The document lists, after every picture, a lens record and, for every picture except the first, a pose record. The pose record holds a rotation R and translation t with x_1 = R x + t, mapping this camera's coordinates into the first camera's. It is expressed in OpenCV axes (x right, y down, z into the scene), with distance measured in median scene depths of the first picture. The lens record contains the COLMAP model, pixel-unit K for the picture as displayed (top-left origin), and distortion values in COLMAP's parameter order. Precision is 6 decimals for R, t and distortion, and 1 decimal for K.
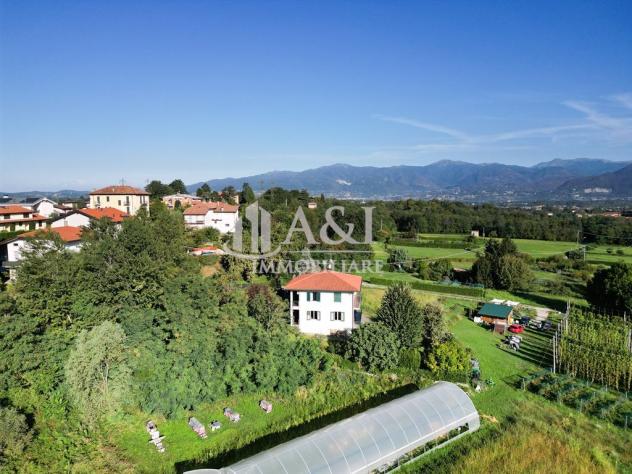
lens RADIAL K [[441.7, 0, 317.0], [0, 441.7, 239.3], [0, 0, 1]] dist [0.088950, -0.093912]
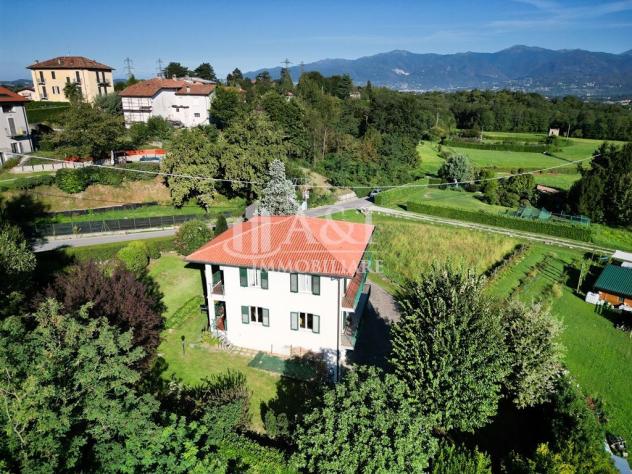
lens RADIAL K [[441.7, 0, 317.0], [0, 441.7, 239.3], [0, 0, 1]] dist [0.088950, -0.093912]
pose [[0.993381, 0.044951, -0.105707, 0.050616], [-0.019679, 0.973243, 0.228933, -0.006678], [0.113169, -0.225338, 0.967686, 0.288364]]
